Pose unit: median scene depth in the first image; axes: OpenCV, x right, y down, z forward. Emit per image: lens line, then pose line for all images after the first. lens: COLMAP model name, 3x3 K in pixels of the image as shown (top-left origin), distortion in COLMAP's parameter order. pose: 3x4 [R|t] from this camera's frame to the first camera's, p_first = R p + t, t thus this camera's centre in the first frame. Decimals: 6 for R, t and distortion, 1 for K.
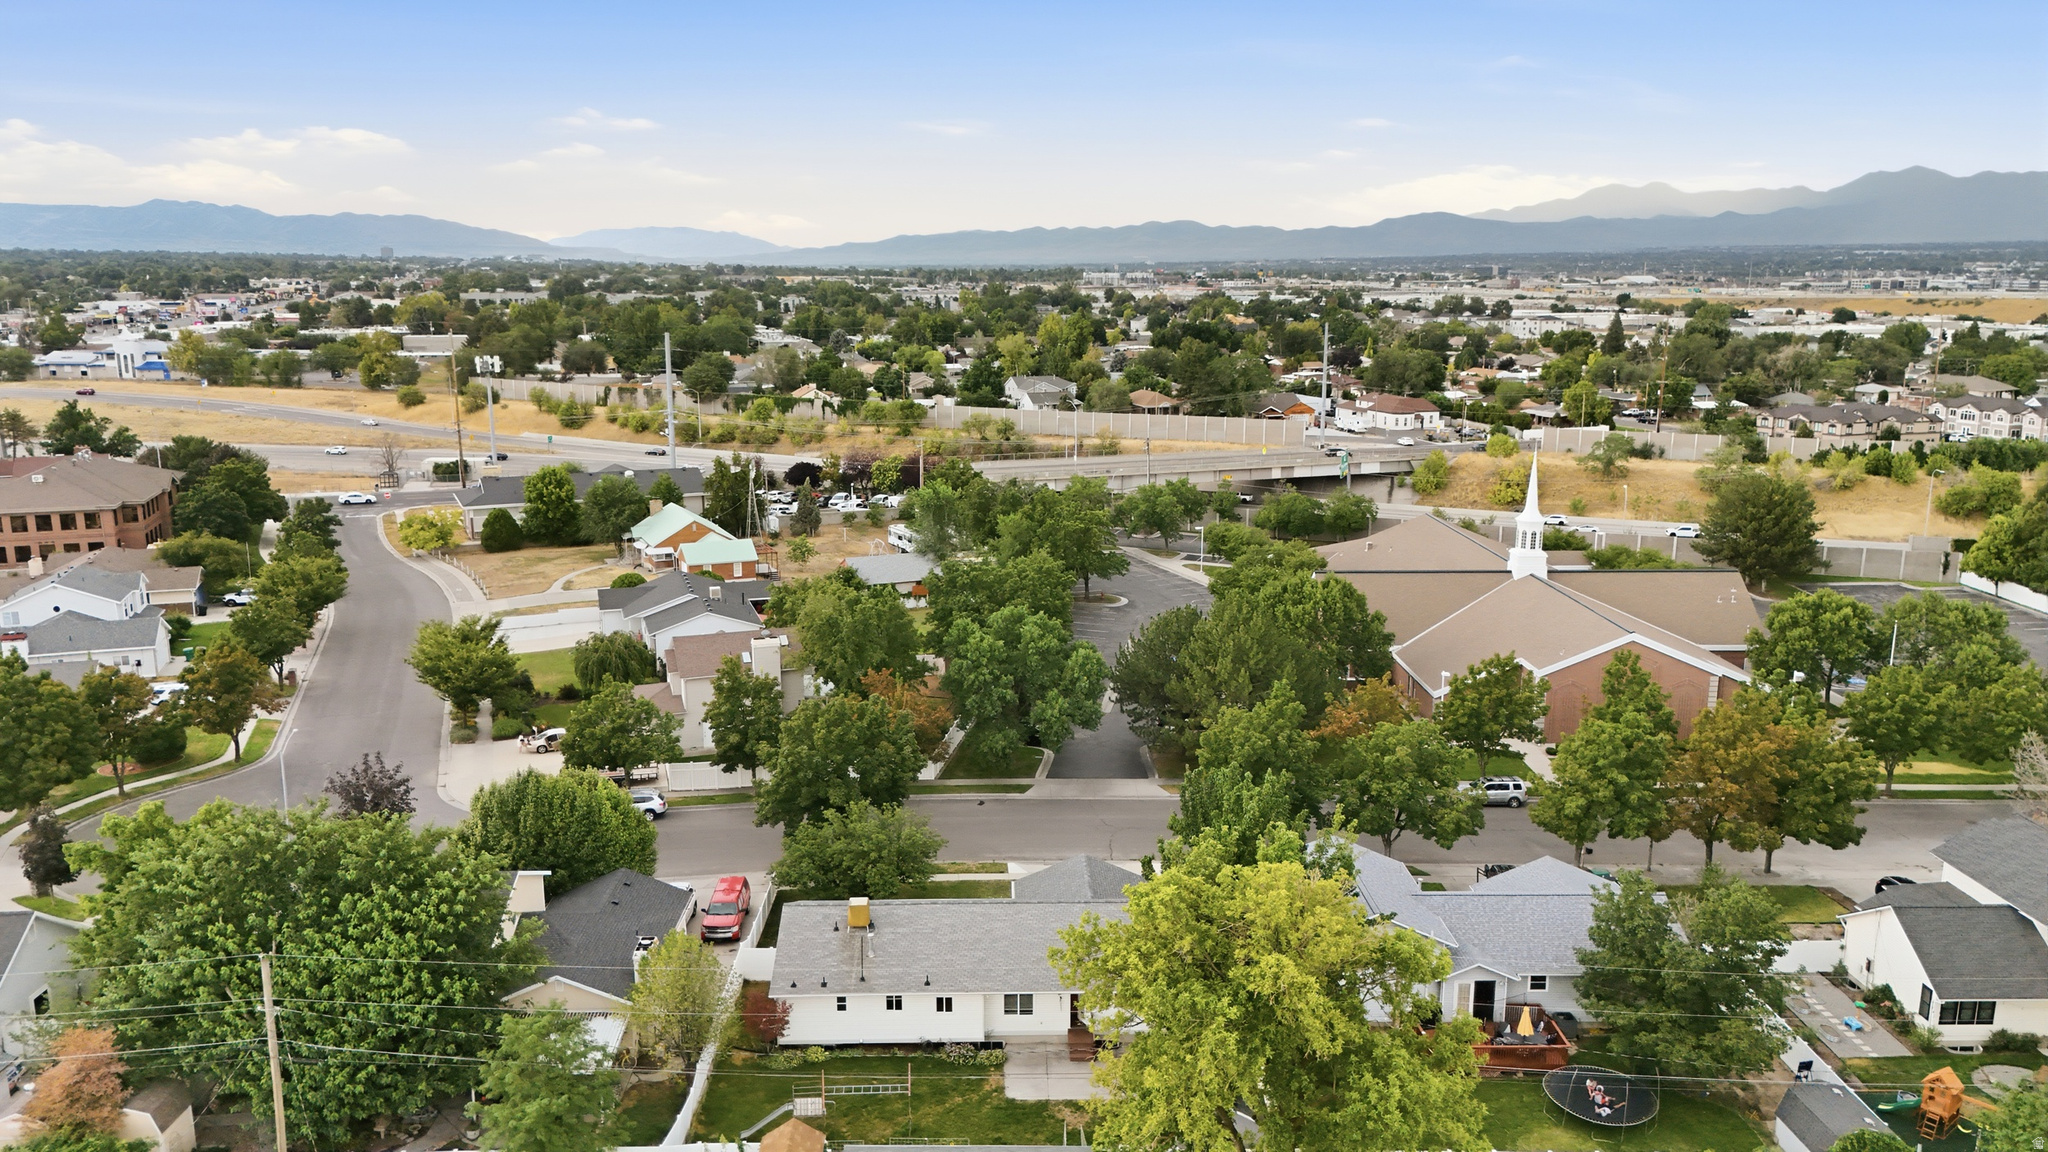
lens RADIAL K [[1502.1, 0, 1020.6], [0, 1502.1, 575.7], [0, 0, 1]] dist [0.041468, -0.033872]
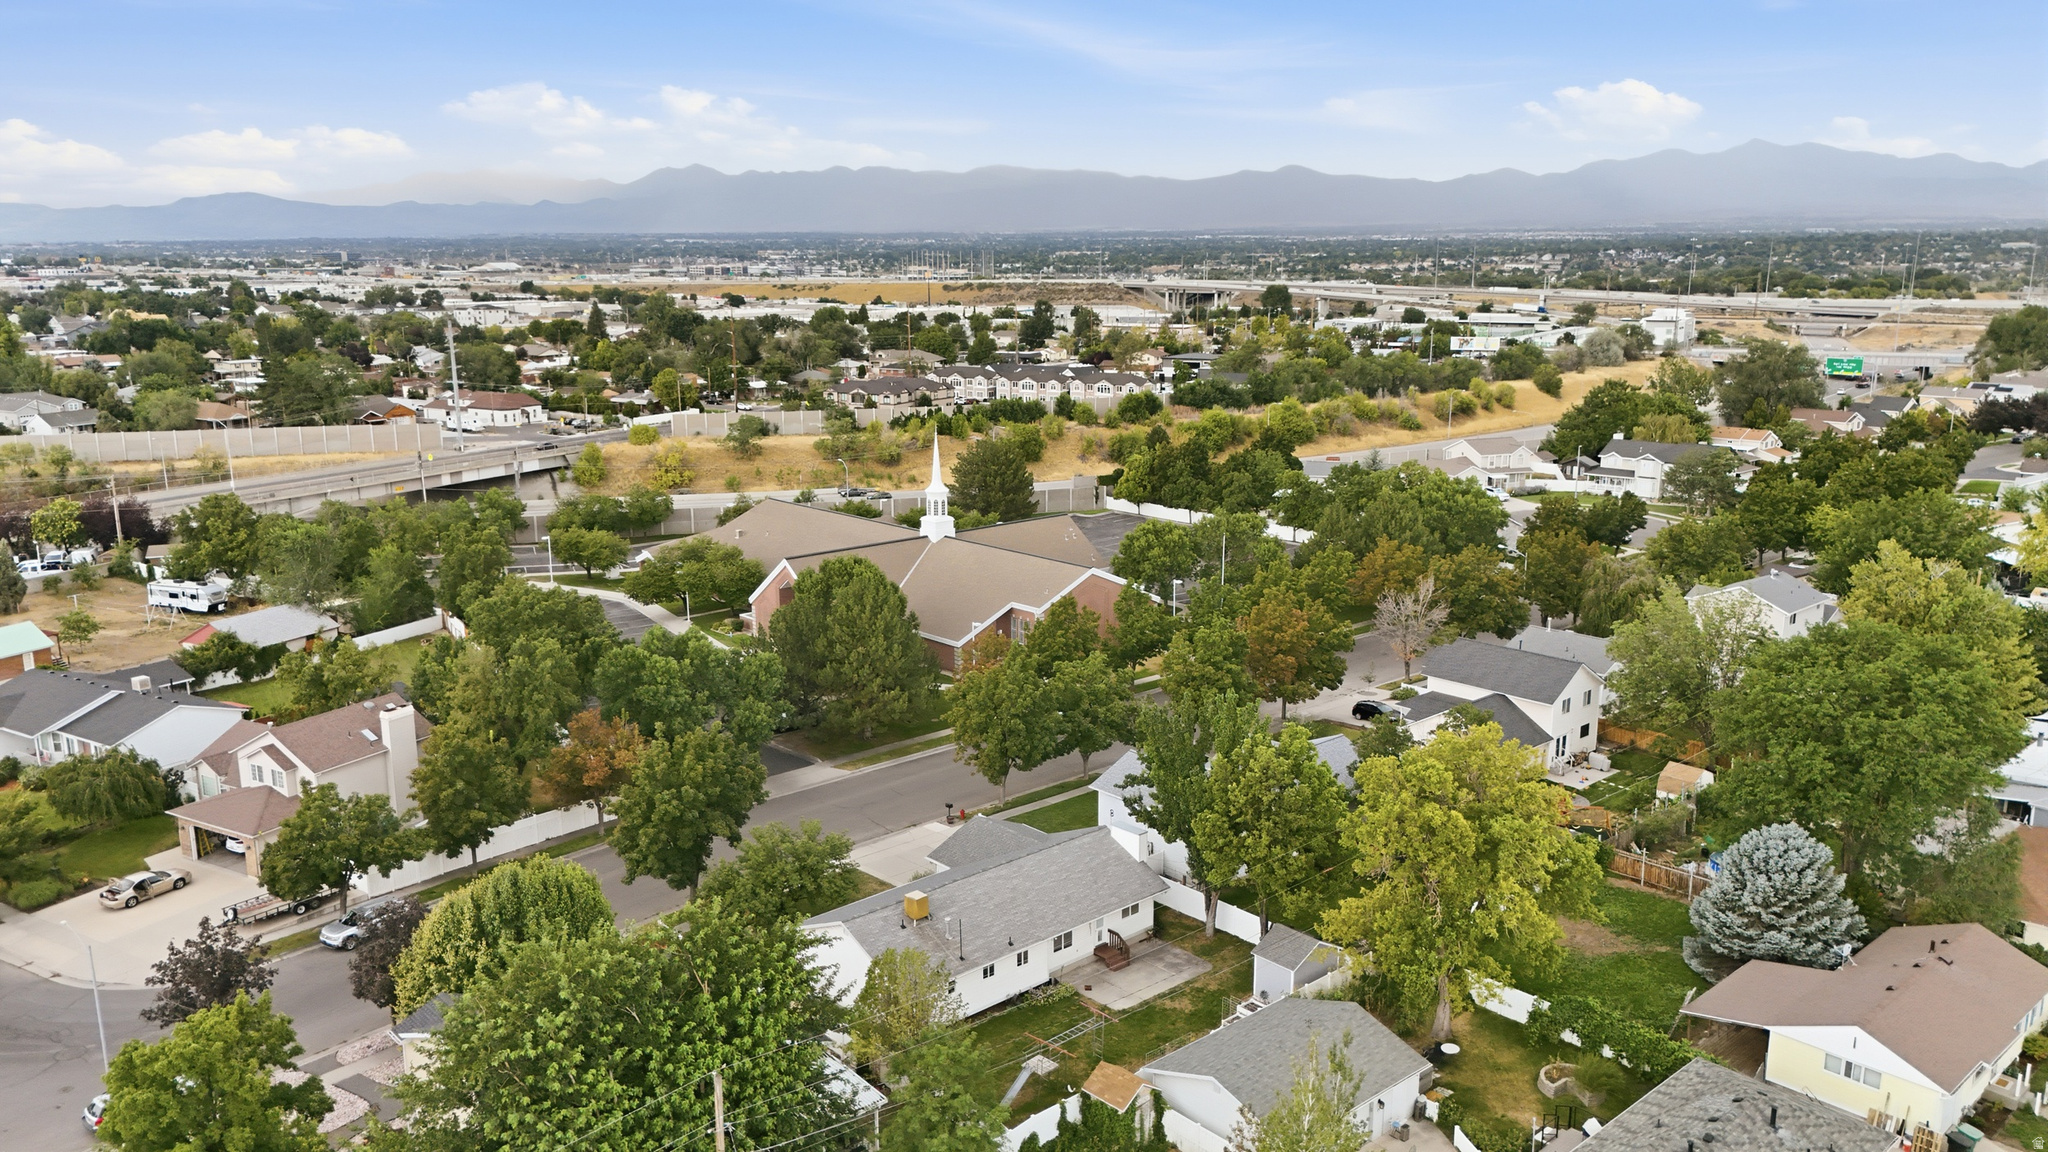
lens RADIAL K [[1502.1, 0, 1018.2], [0, 1502.1, 578.4], [0, 0, 1]] dist [0.041468, -0.033872]
pose [[0.748111, -0.140679, 0.648490, -0.183472], [0.133494, 0.989196, 0.060588, -0.015234], [-0.650007, 0.041243, 0.758808, 0.036557]]
